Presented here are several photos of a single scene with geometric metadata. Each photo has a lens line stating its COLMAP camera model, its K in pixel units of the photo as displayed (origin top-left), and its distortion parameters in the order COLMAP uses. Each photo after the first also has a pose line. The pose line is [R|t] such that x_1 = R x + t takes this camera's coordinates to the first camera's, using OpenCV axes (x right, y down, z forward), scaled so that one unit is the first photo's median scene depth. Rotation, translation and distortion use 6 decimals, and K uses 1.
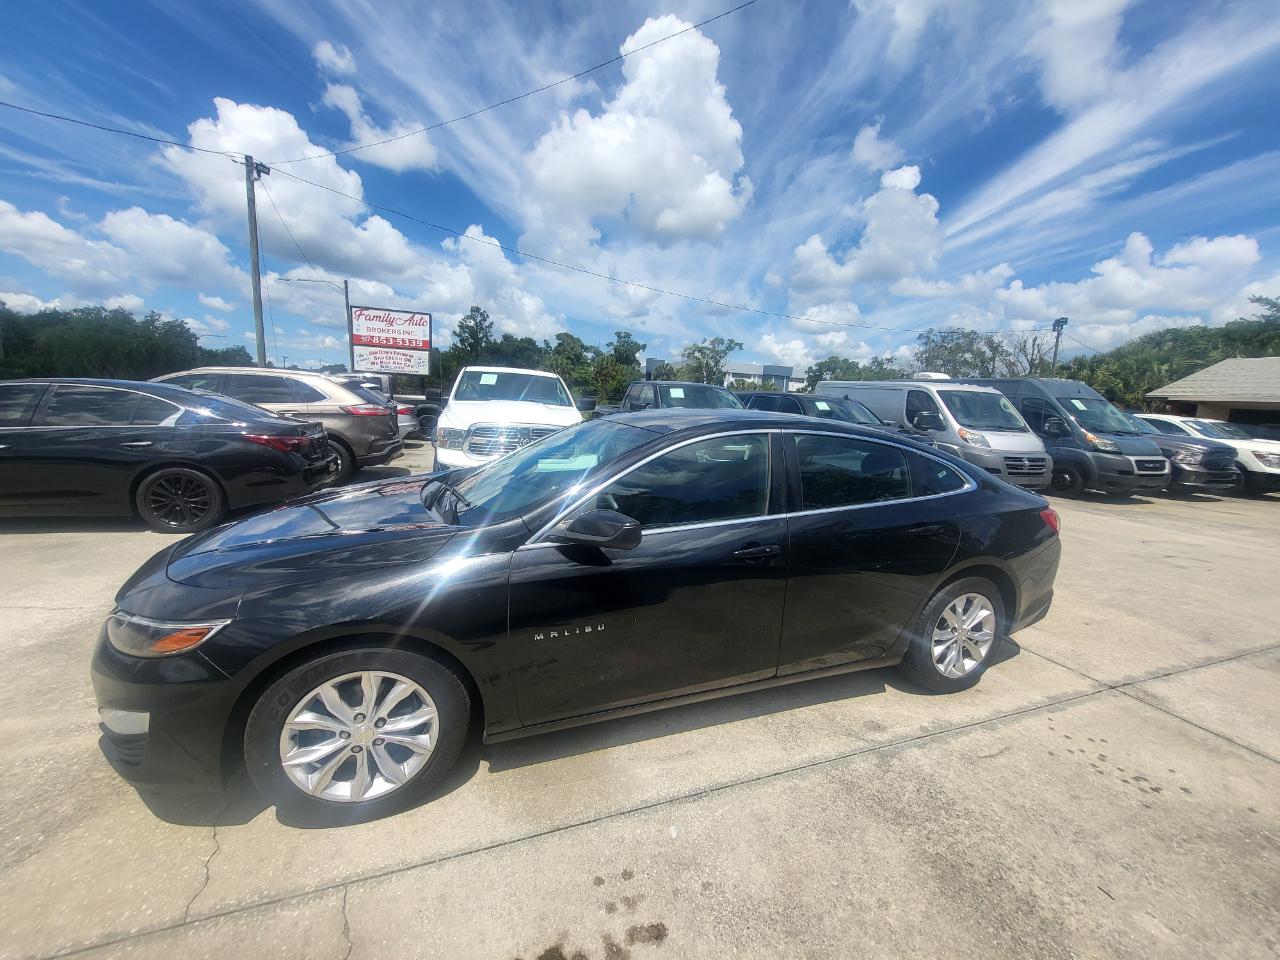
lens RADIAL K [[512.2, 0, 635.4], [0, 512.2, 476.8], [0, 0, 1]] dist [-0.002517, 0.000008]
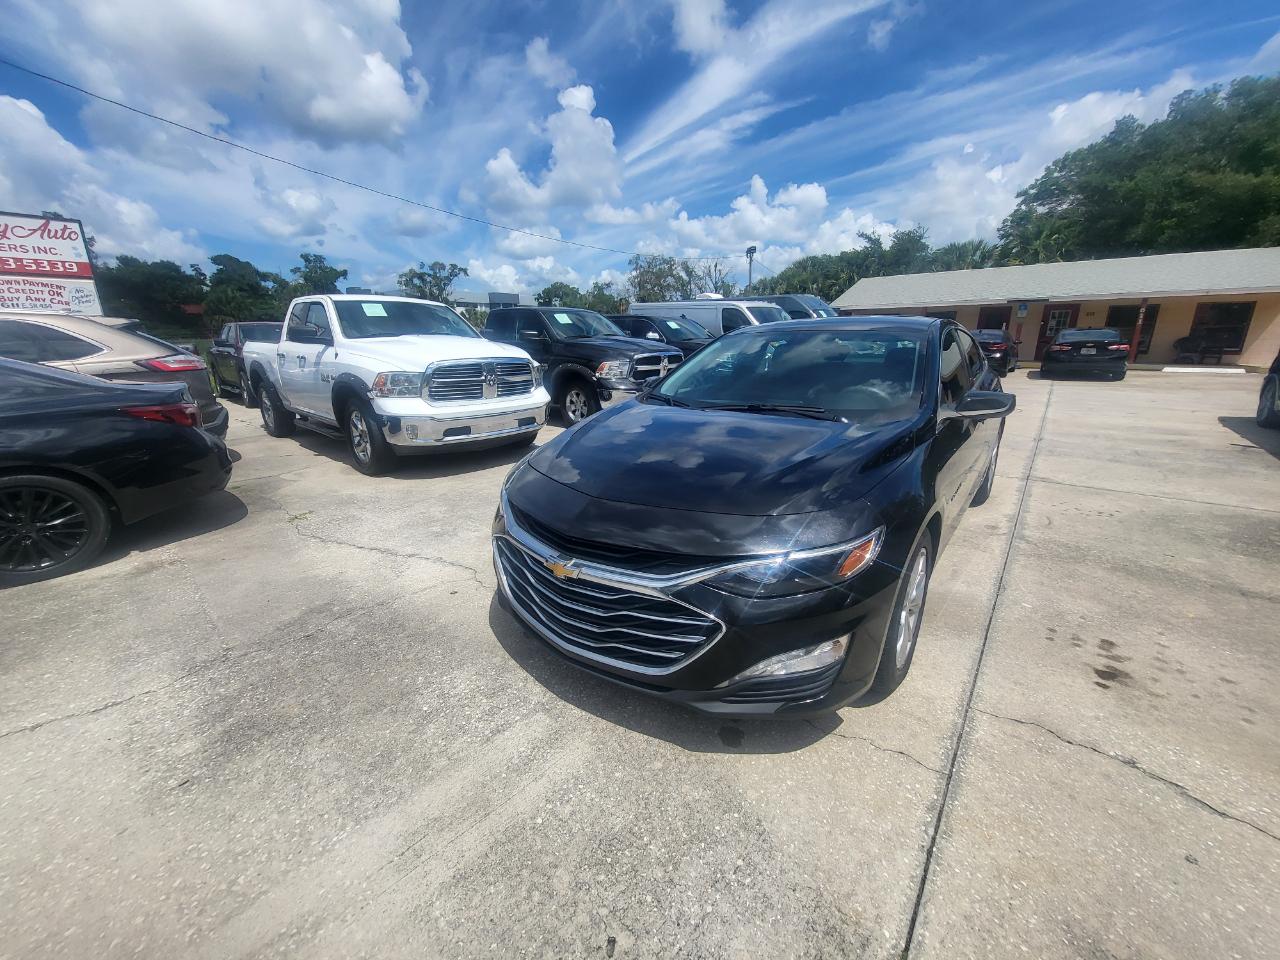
lens RADIAL K [[512.2, 0, 636.7], [0, 512.2, 485.0], [0, 0, 1]] dist [-0.002517, 0.000008]
pose [[0.857082, -0.201686, 0.474060, -0.167700], [0.131713, 0.975386, 0.176842, -0.005160], [-0.498058, -0.089128, 0.862551, 0.036506]]
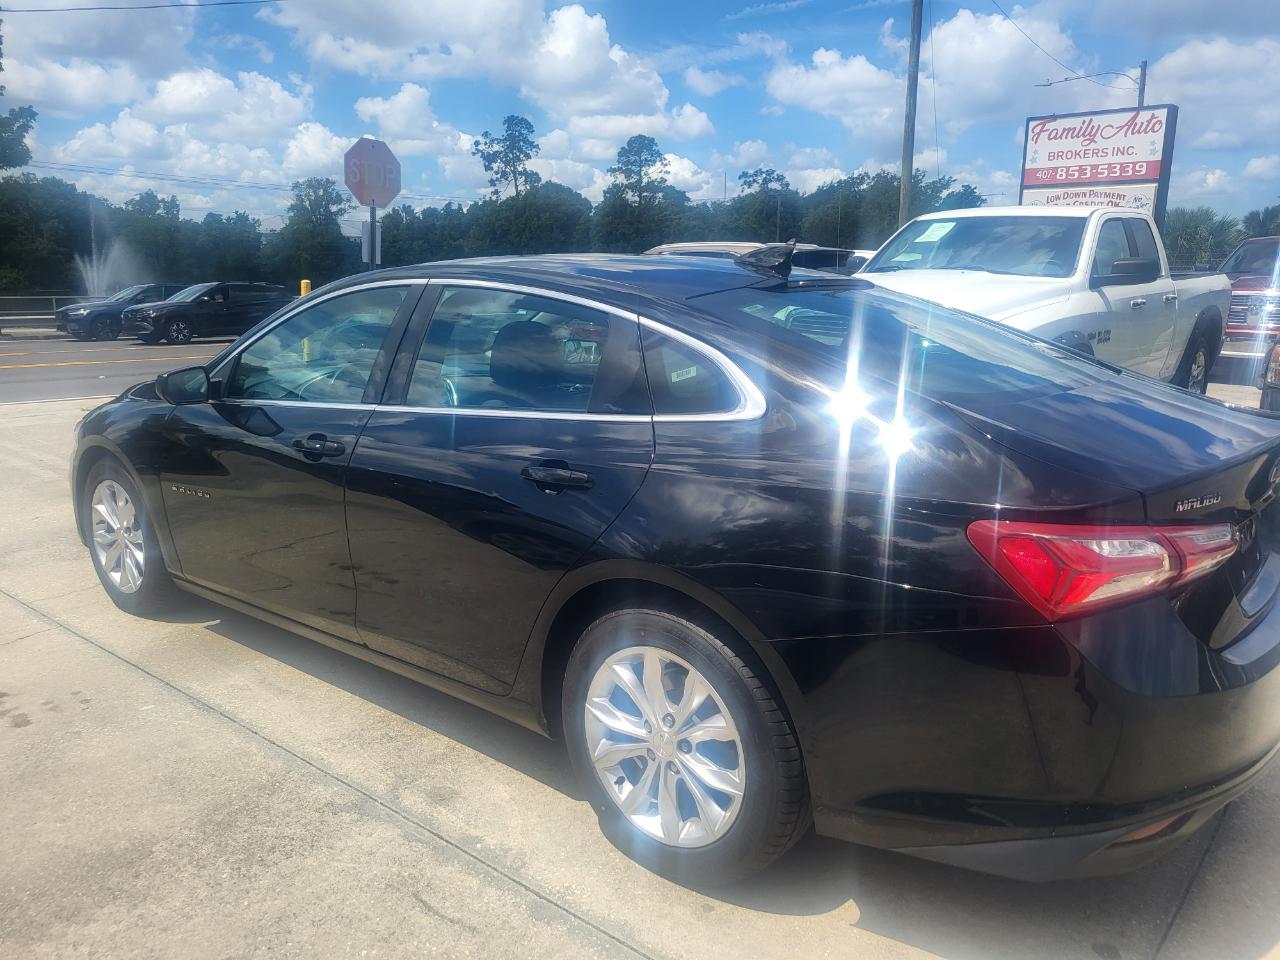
lens RADIAL K [[983.1, 0, 640.0], [0, 983.1, 469.8], [0, 0, 1]] dist [0.050762, -0.039941]
pose [[0.492744, 0.128376, -0.860653, 0.225597], [-0.106359, 0.990527, 0.086855, 0.001164], [0.863650, 0.048741, 0.501730, 0.094286]]
